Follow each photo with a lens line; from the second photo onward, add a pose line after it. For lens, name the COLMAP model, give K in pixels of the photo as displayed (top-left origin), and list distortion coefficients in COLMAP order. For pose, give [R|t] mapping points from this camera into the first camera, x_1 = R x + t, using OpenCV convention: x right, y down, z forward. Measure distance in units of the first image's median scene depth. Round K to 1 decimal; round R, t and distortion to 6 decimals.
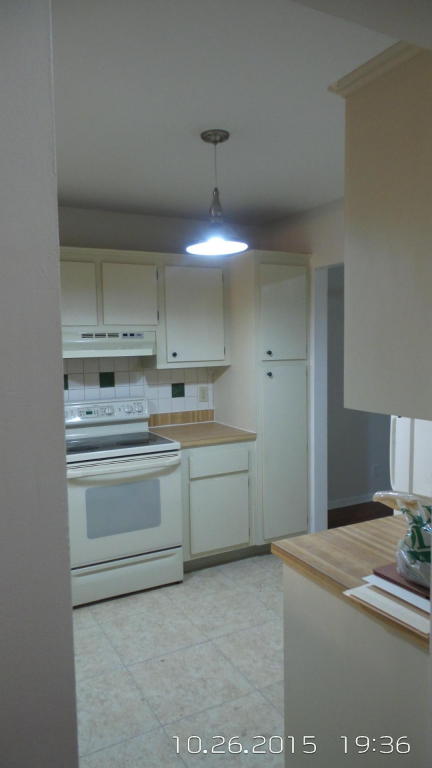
lens RADIAL K [[526.2, 0, 219.6], [0, 526.2, 385.9], [0, 0, 1]] dist [0.001264, -0.001462]
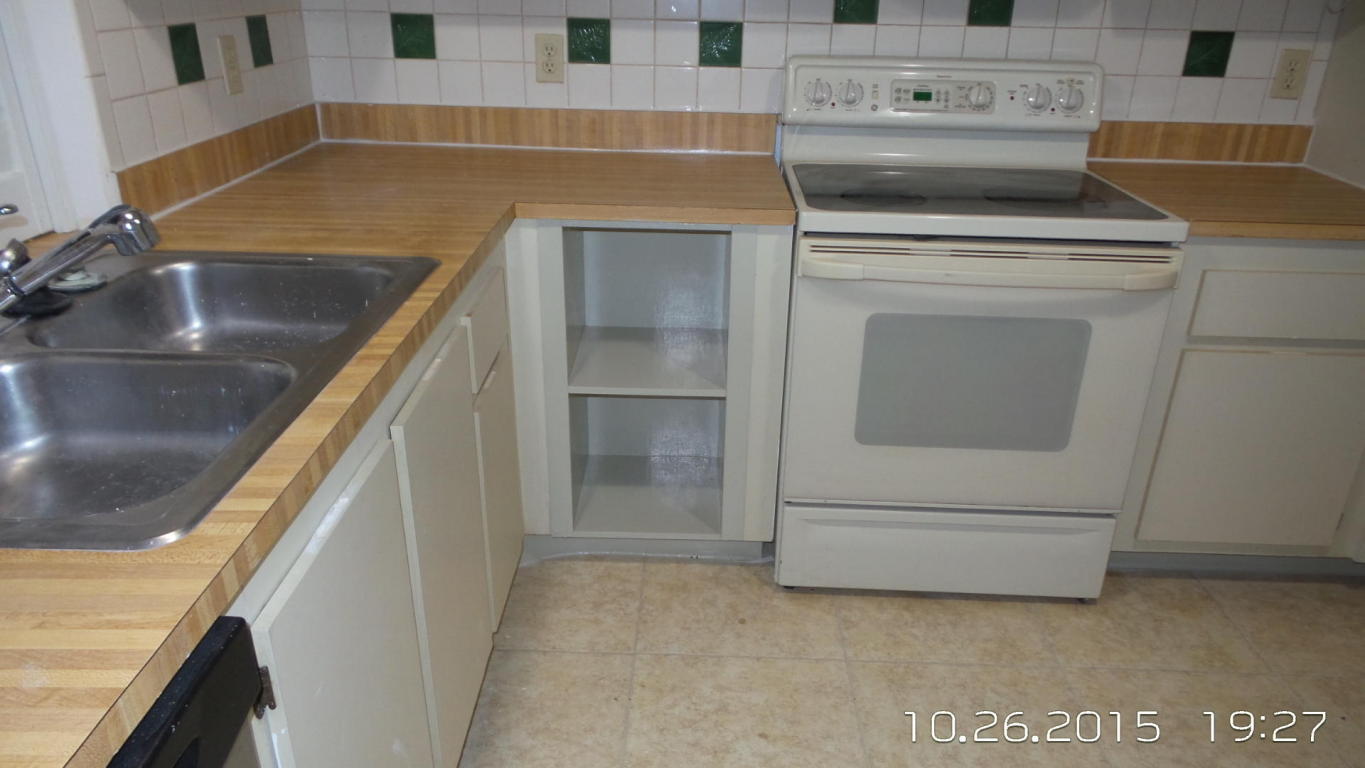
lens RADIAL K [[935.3, 0, 681.7], [0, 935.3, 379.1], [0, 0, 1]] dist [0.001264, -0.001462]
pose [[0.862484, 0.231752, -0.449903, -0.059206], [-0.075703, 0.938065, 0.338086, 0.029193], [0.500390, -0.257535, 0.826611, 0.346582]]
